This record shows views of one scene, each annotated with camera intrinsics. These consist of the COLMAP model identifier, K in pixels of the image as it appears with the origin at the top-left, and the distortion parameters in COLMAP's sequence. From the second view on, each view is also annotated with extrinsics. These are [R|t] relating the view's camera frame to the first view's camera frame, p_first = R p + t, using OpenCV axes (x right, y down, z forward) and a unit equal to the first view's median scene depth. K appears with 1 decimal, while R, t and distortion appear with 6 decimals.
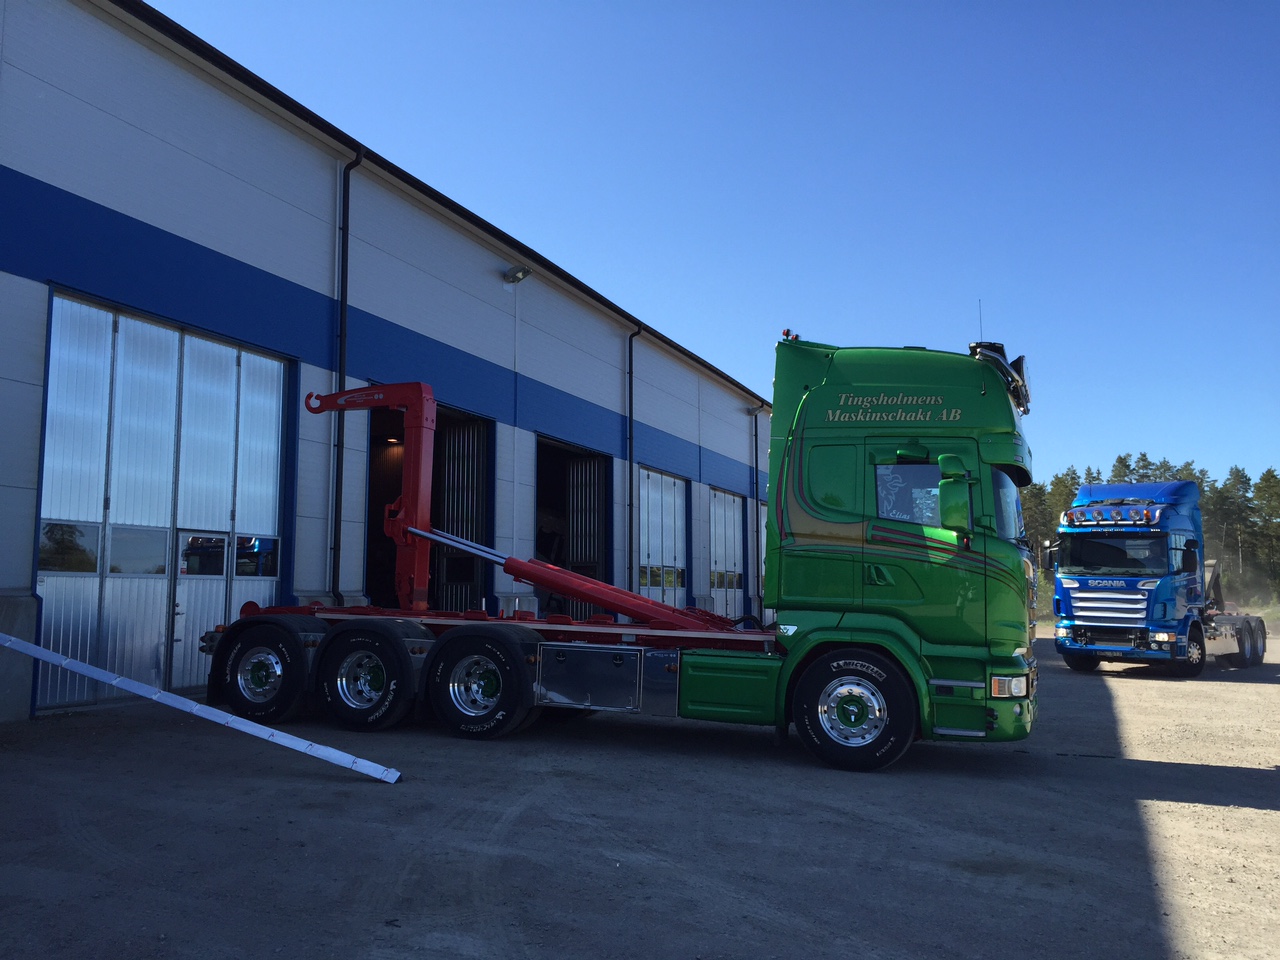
lens RADIAL K [[1118.6, 0, 648.3], [0, 1118.6, 453.2], [0, 0, 1]] dist [0.049463, 0.002907]
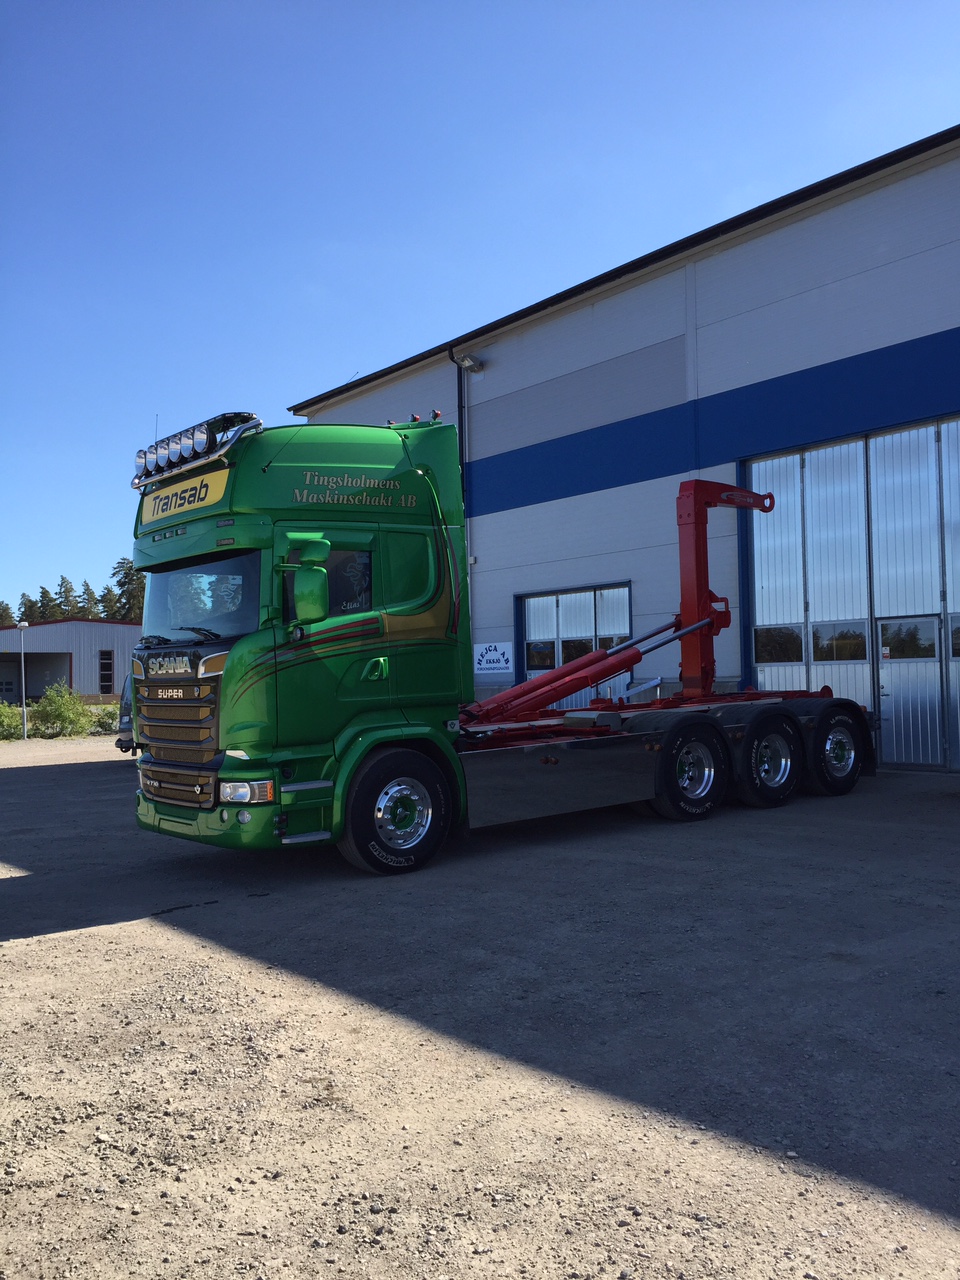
lens RADIAL K [[1091.0, 0, 453.3], [0, 1091.0, 642.1], [0, 0, 1]] dist [0.040111, 0.004236]
pose [[-0.505515, -0.025967, -0.862427, 0.832643], [0.129993, 0.985846, -0.105879, 0.175943], [0.852969, -0.165633, -0.494984, 1.381235]]
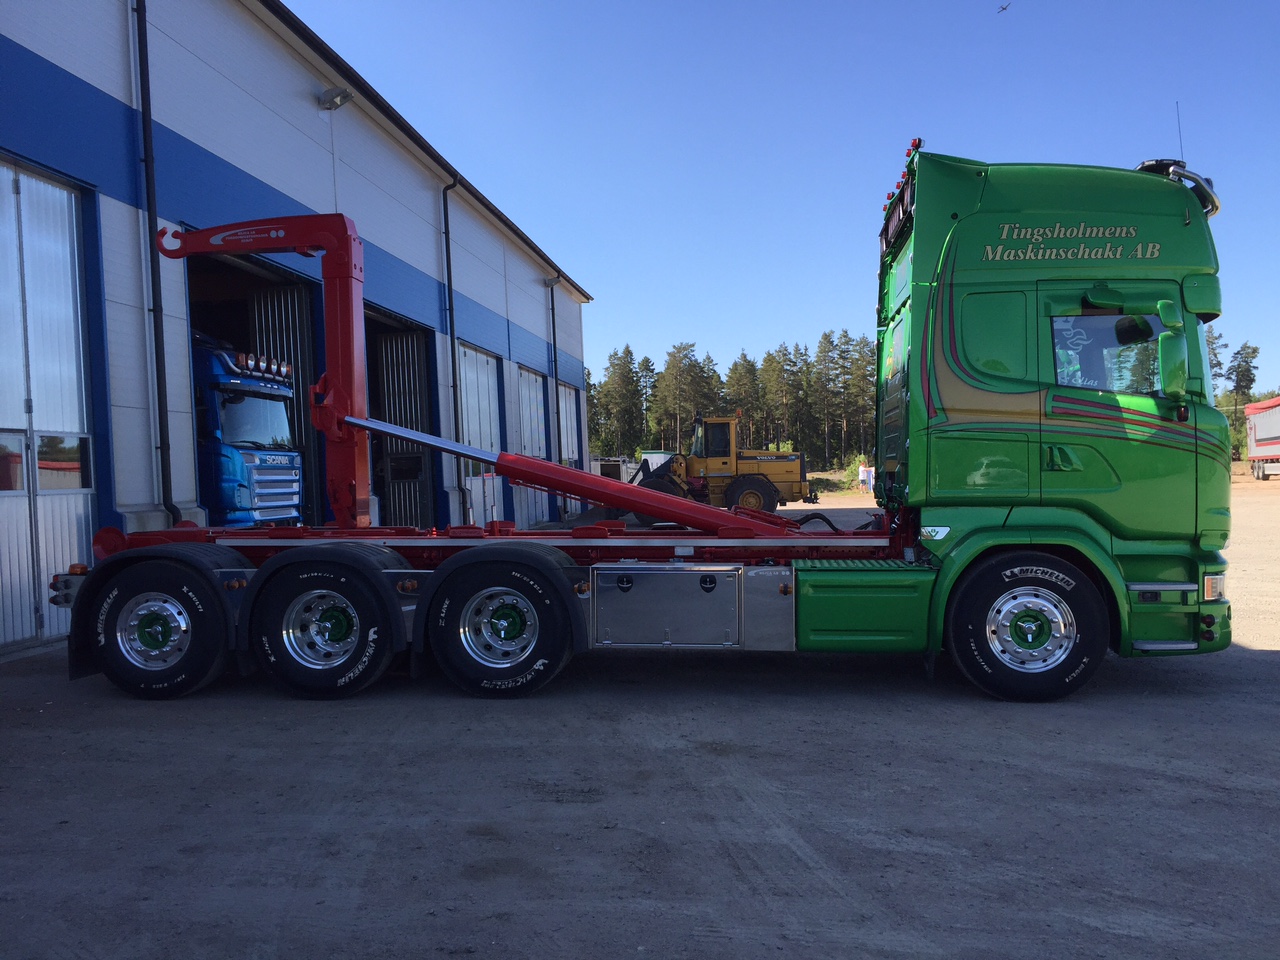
lens RADIAL K [[1109.1, 0, 652.1], [0, 1109.1, 473.6], [0, 0, 1]] dist [0.075874, -0.099057]
pose [[0.963991, -0.042054, 0.262589, -0.221511], [0.009290, 0.992140, 0.124786, 0.015352], [-0.265772, -0.117853, 0.956805, 0.260567]]
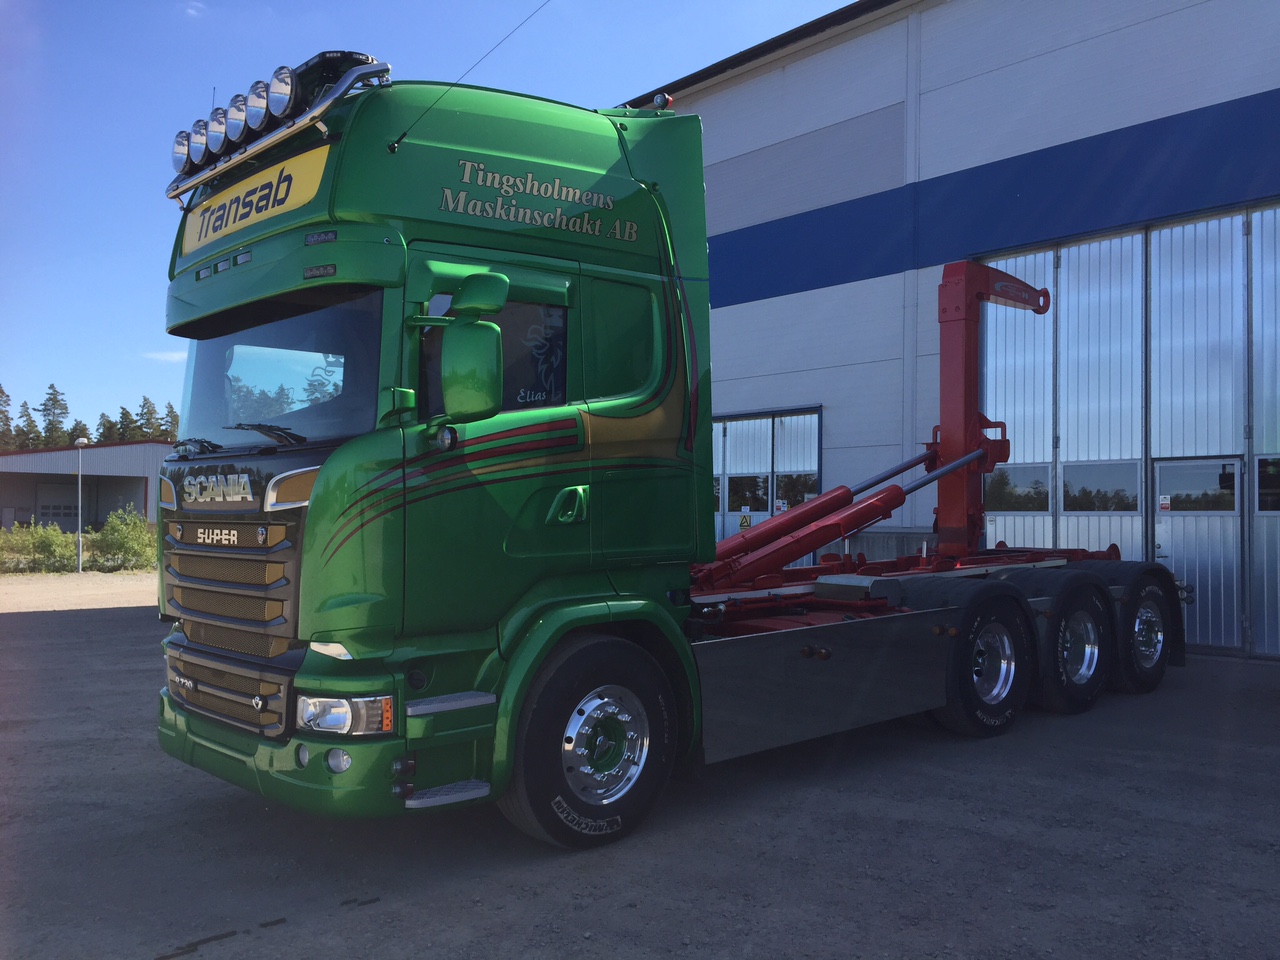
lens RADIAL K [[1092.4, 0, 620.6], [0, 1092.4, 492.6], [0, 0, 1]] dist [0.069084, -0.098495]
pose [[-0.447743, -0.031219, -0.893617, 0.612275], [0.105232, 0.990605, -0.087333, 0.145573], [0.887948, -0.133140, -0.440251, 1.185329]]
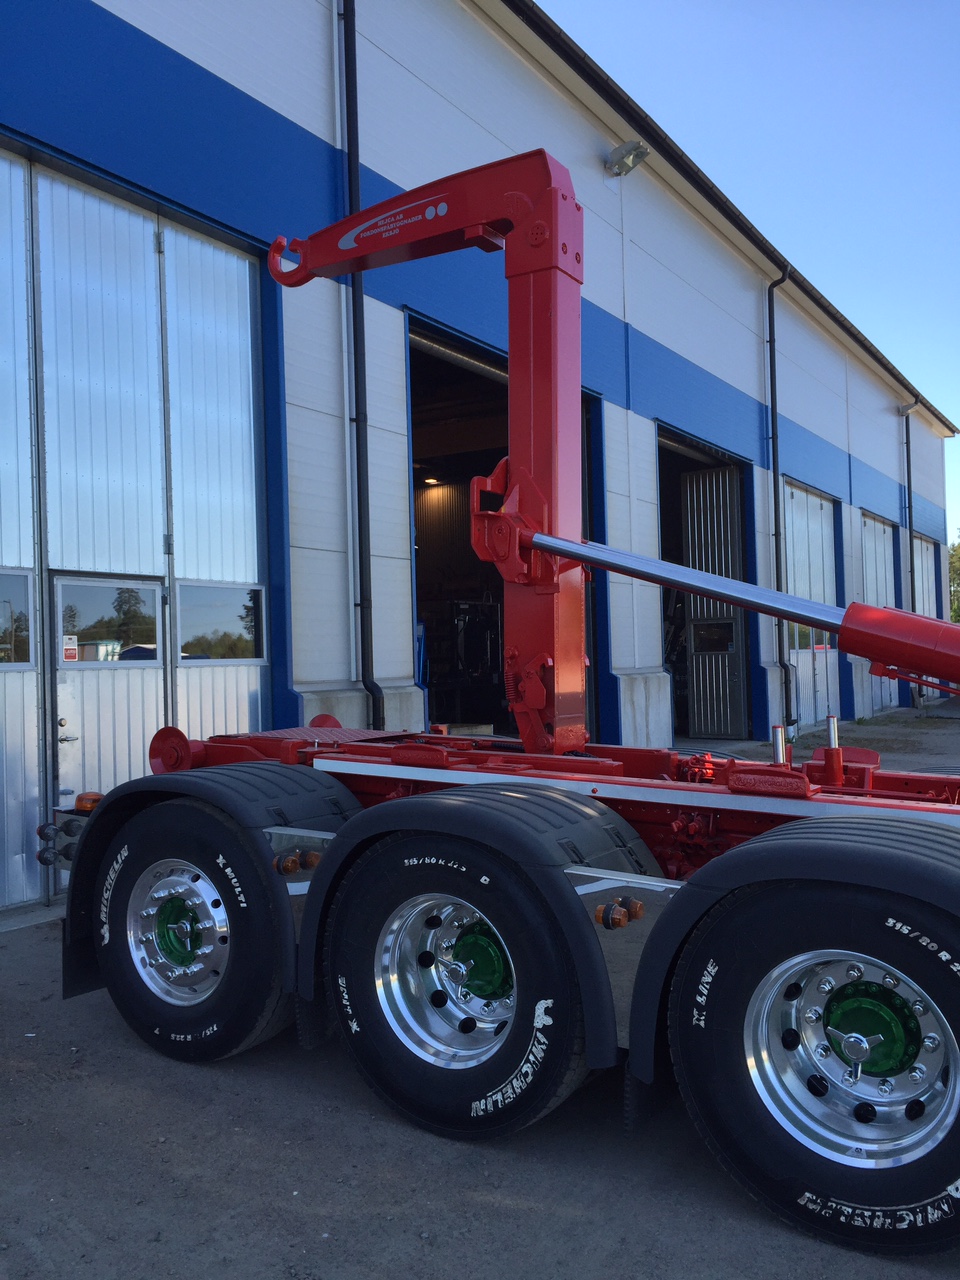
lens RADIAL K [[1100.4, 0, 469.3], [0, 1100.4, 632.8], [0, 0, 1]] dist [0.083136, -0.105865]
pose [[0.982294, -0.026990, -0.185390, -0.174207], [0.046585, 0.993676, 0.102168, 0.062484], [0.181460, -0.108995, 0.977339, 0.653768]]
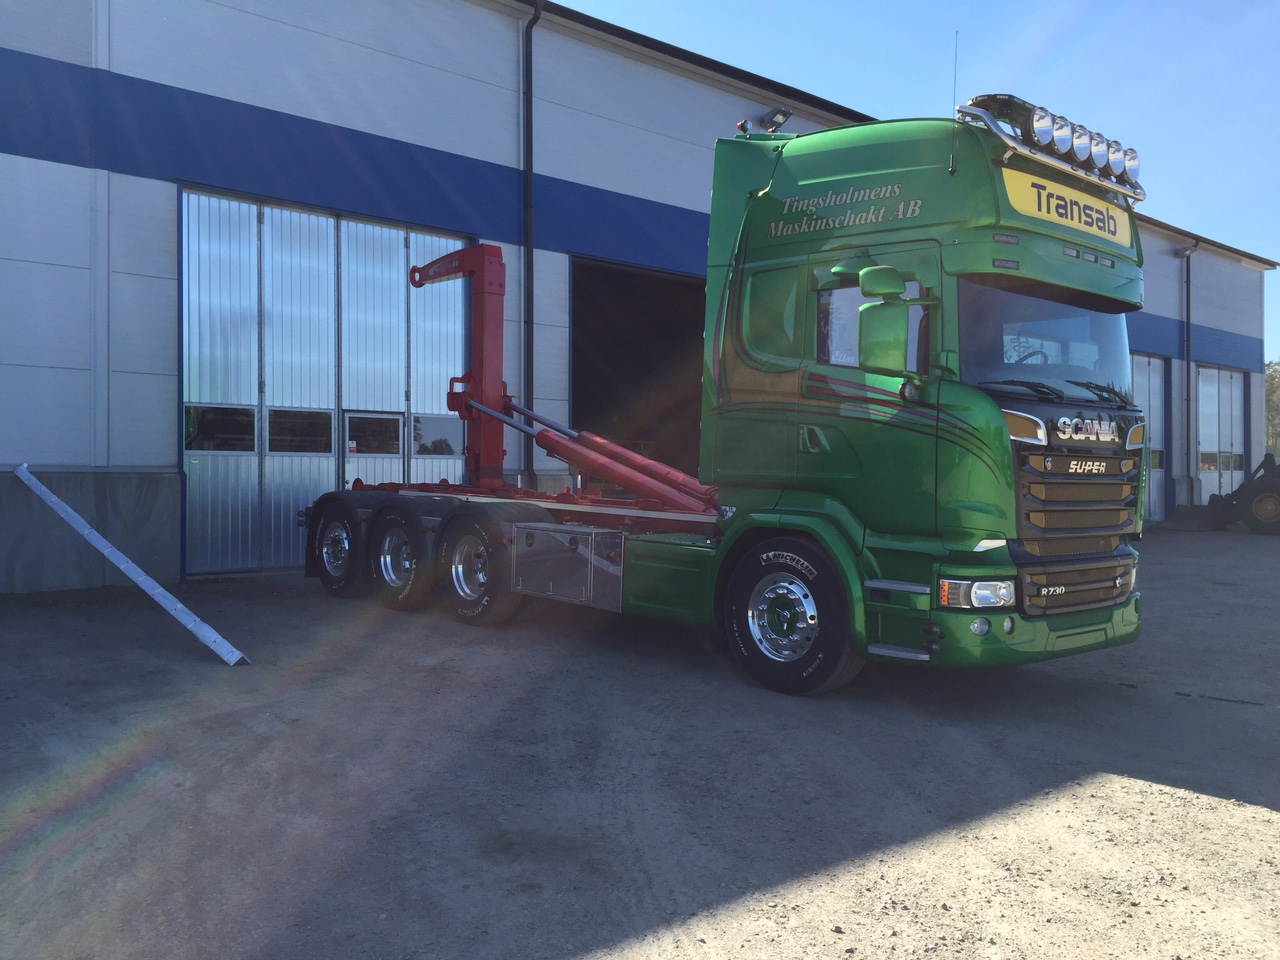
lens RADIAL K [[1121.3, 0, 644.3], [0, 1121.3, 464.9], [0, 0, 1]] dist [0.061545, -0.098141]
pose [[0.893062, -0.006682, -0.449883, 0.351430], [0.057508, 0.993384, 0.099405, 0.035741], [0.446242, -0.114647, 0.887538, 0.230478]]
